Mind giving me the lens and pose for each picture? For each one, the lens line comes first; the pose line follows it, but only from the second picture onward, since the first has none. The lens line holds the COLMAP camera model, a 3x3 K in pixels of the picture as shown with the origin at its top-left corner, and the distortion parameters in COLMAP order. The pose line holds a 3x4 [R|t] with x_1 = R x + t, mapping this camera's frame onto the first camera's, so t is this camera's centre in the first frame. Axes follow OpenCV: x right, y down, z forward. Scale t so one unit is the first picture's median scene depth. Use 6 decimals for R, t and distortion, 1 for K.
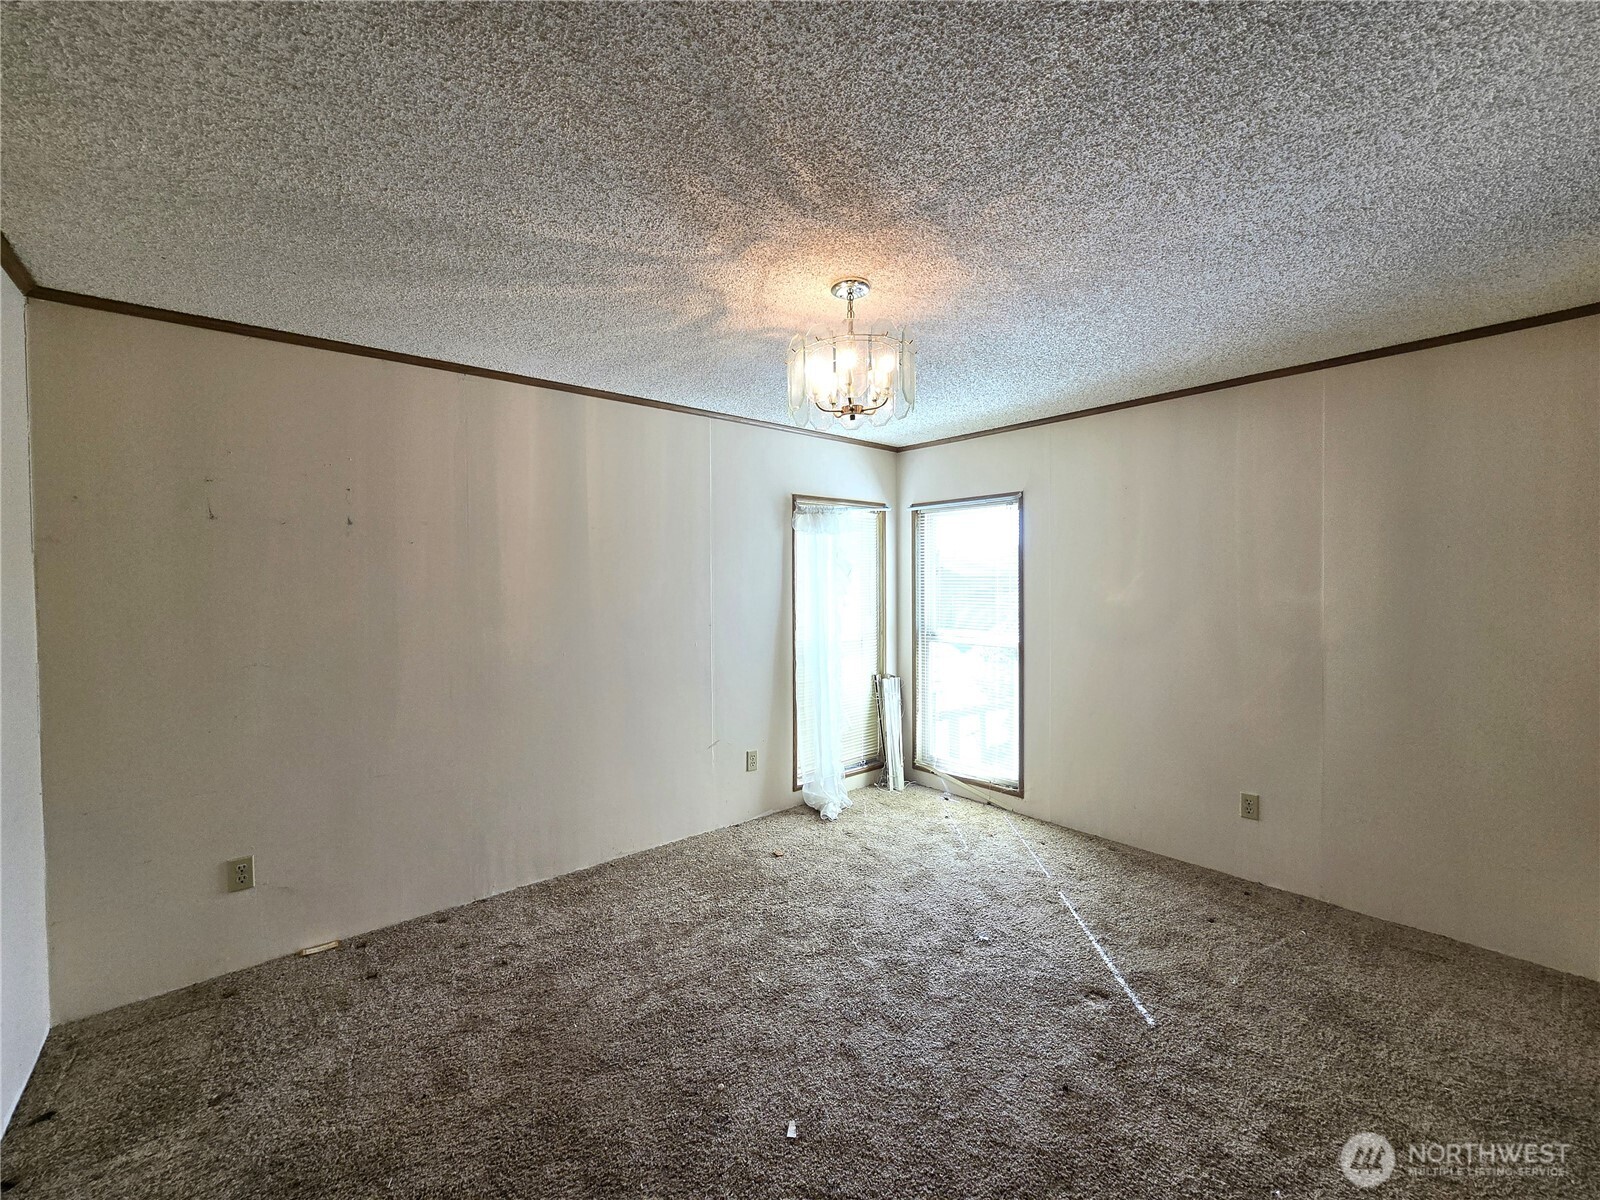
lens RADIAL K [[666.1, 0, 799.6], [0, 666.1, 596.6], [0, 0, 1]] dist [-0.004373, -0.000336]
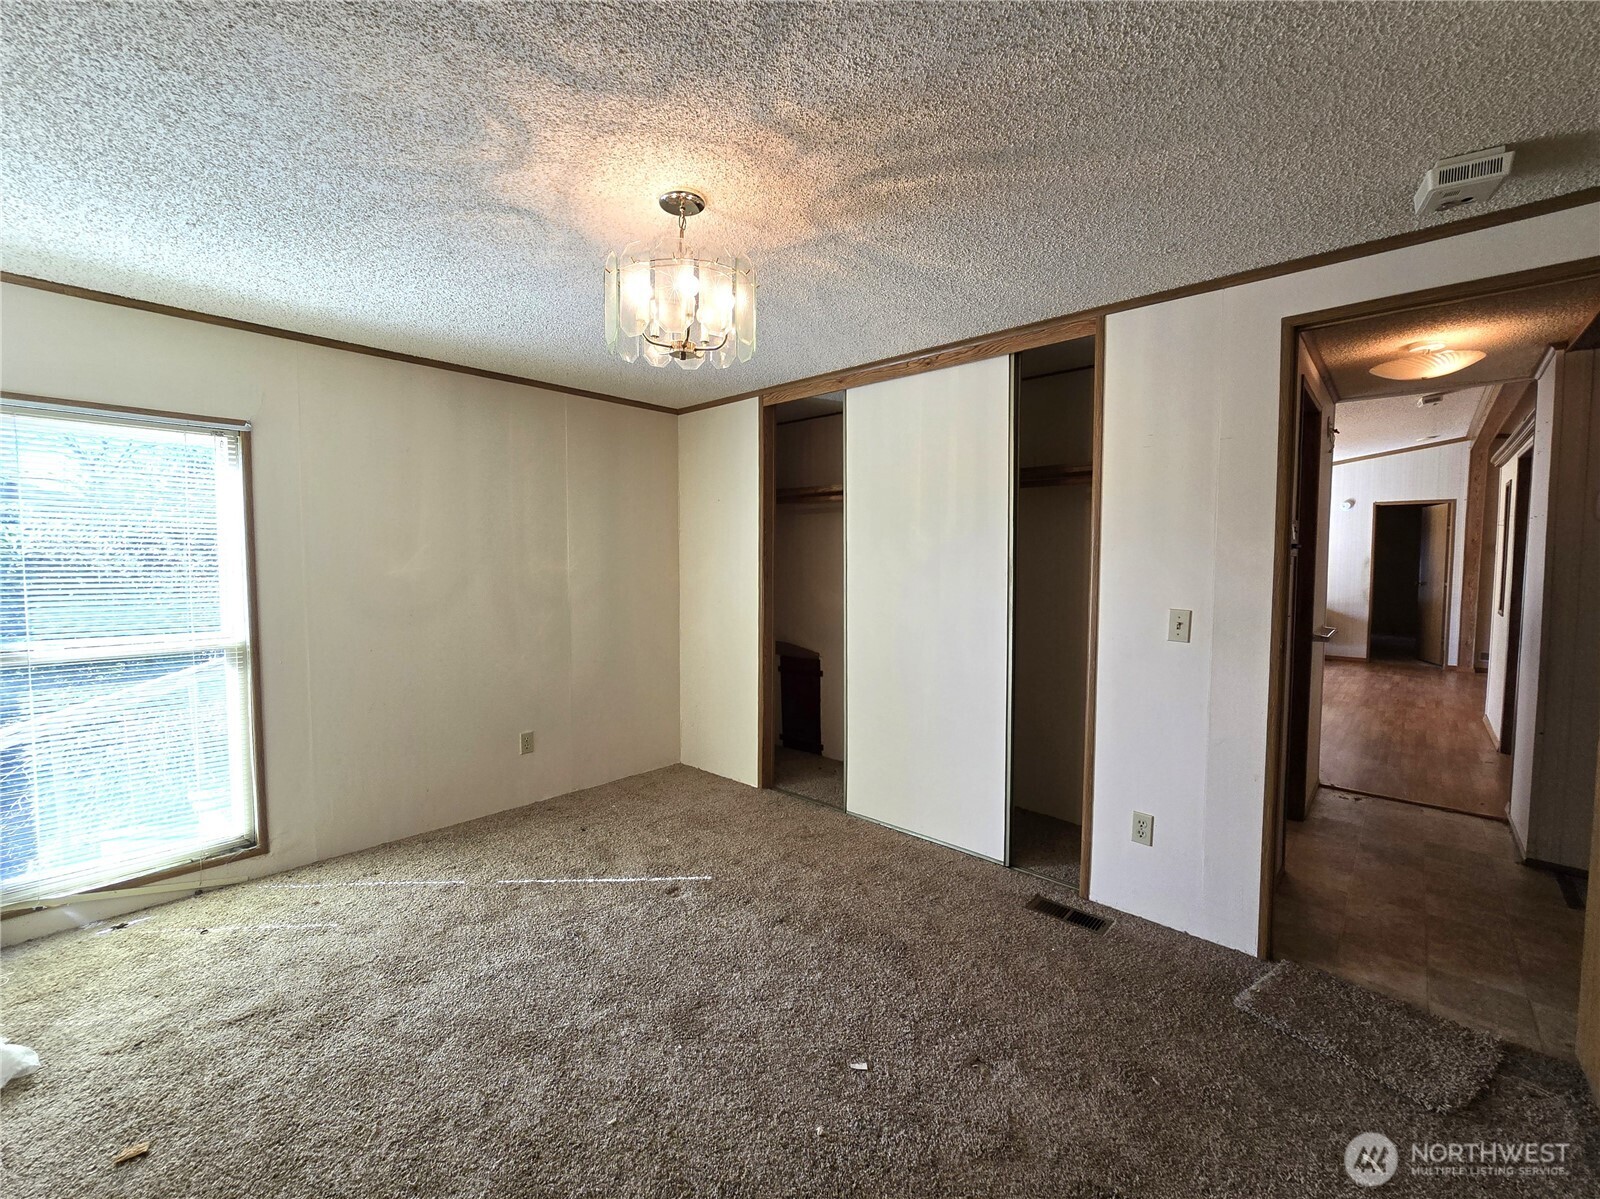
lens RADIAL K [[666.1, 0, 795.6], [0, 666.1, 595.9], [0, 0, 1]] dist [-0.004373, -0.000336]
pose [[-0.116297, -0.052885, 0.991805, -0.487710], [0.018716, 0.998287, 0.055426, -0.004194], [-0.993038, 0.025008, -0.115108, 0.579710]]
